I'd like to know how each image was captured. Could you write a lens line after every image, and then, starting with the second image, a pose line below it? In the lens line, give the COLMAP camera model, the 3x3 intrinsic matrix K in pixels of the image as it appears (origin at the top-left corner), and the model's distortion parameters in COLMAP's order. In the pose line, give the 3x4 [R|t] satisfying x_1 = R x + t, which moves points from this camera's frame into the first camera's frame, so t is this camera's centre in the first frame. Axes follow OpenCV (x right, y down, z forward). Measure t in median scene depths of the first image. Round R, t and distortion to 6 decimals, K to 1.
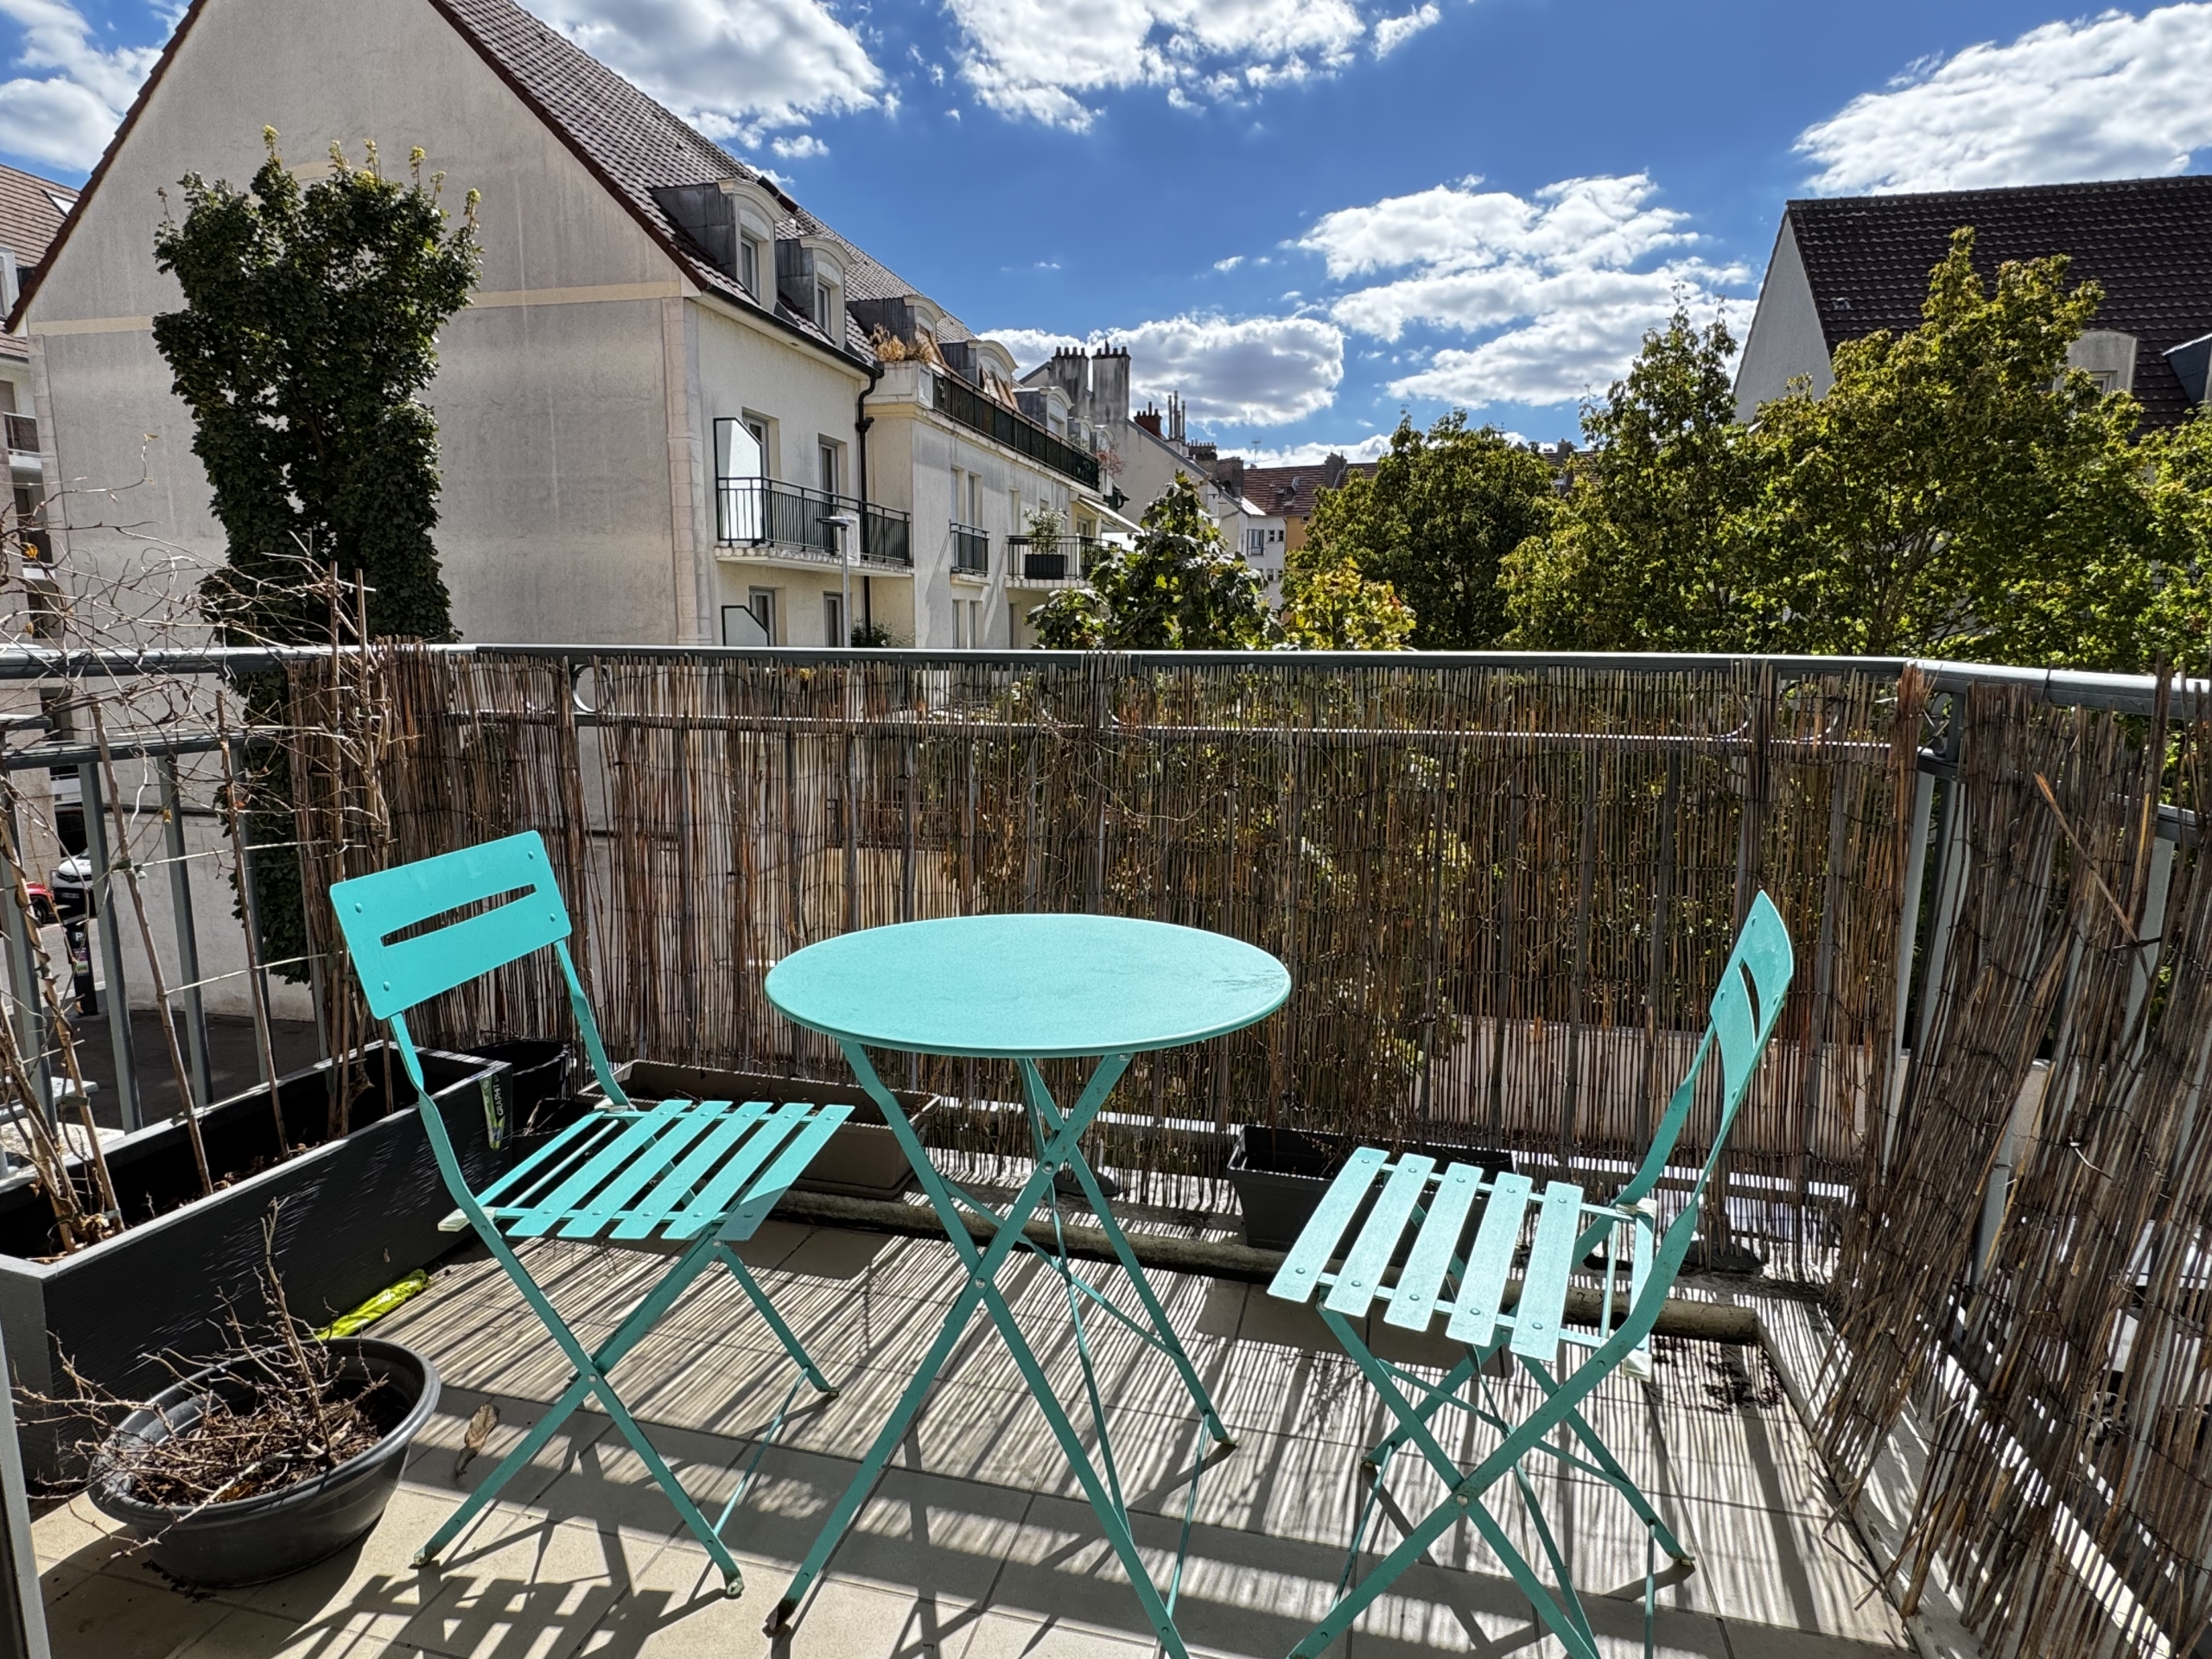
lens RADIAL K [[1211.8, 0, 1101.1], [0, 1211.8, 839.7], [0, 0, 1]] dist [0.000328, -0.000007]
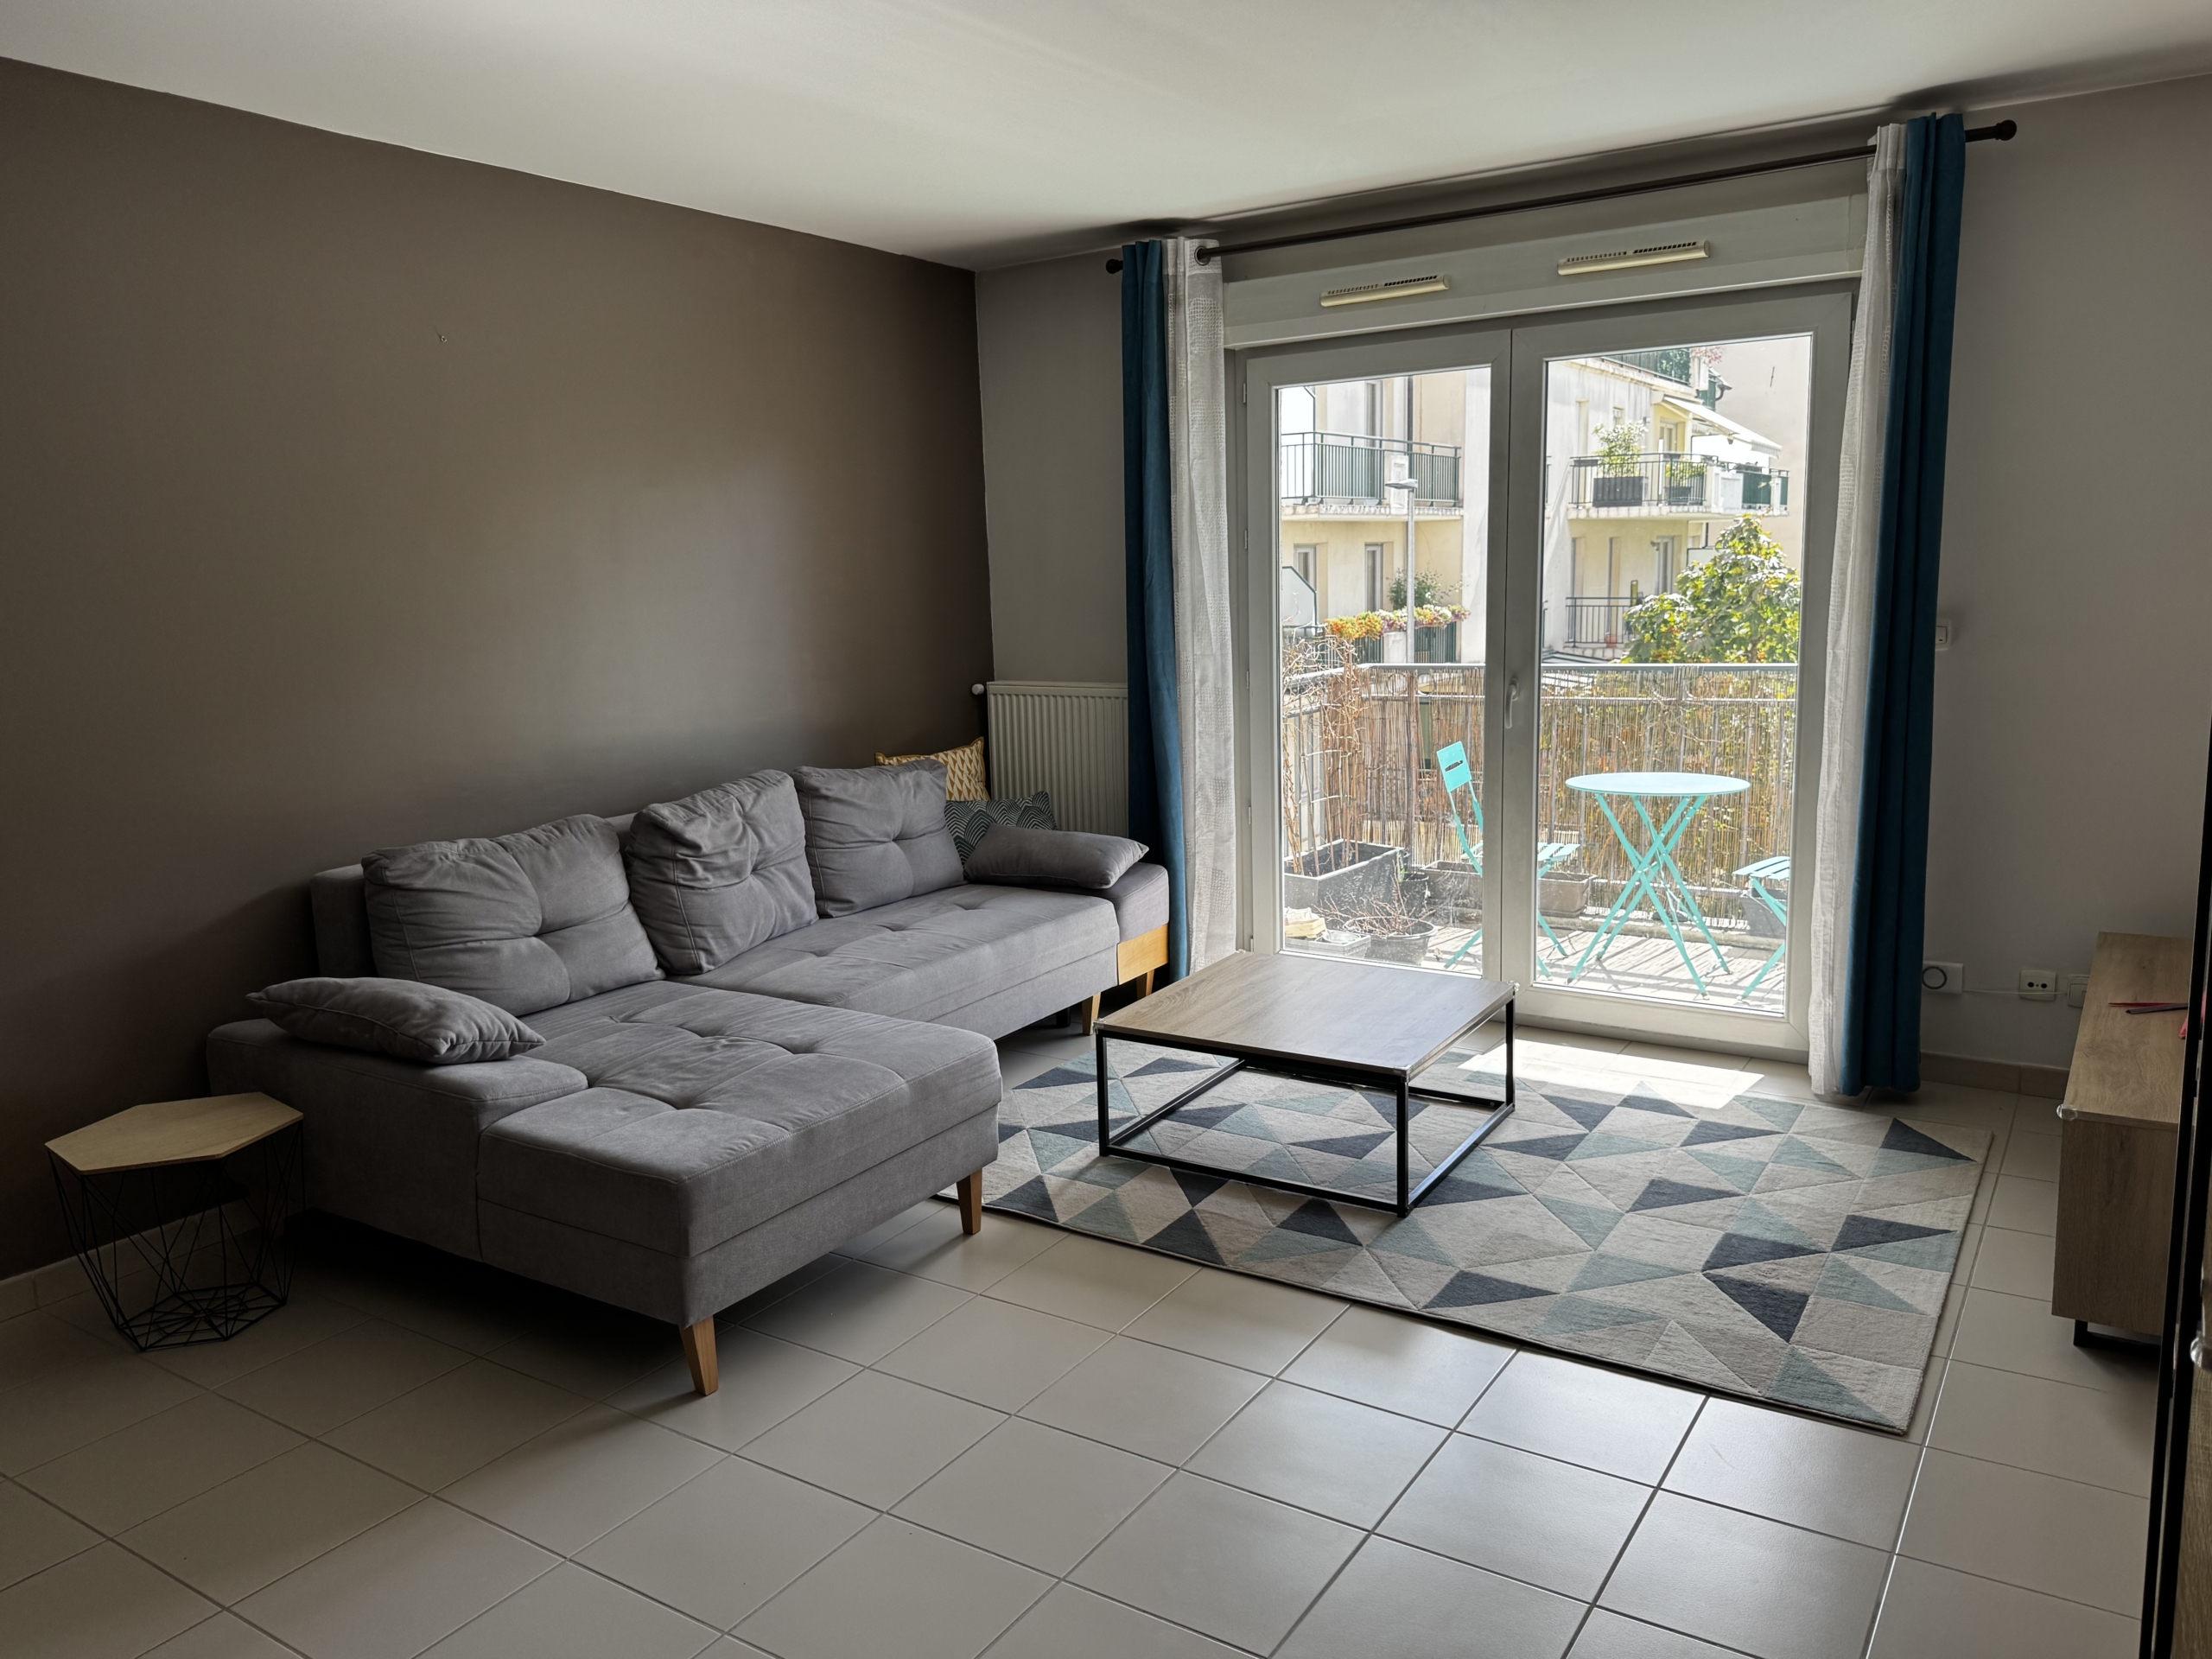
lens RADIAL K [[1597.6, 0, 1088.2], [0, 1597.6, 828.6], [0, 0, 1]] dist [0.021705, -0.002051]
pose [[0.936801, 0.016765, -0.349460, 0.001418], [-0.017717, 0.999843, 0.000473, 0.015509], [0.349413, 0.005748, 0.936951, -0.208089]]
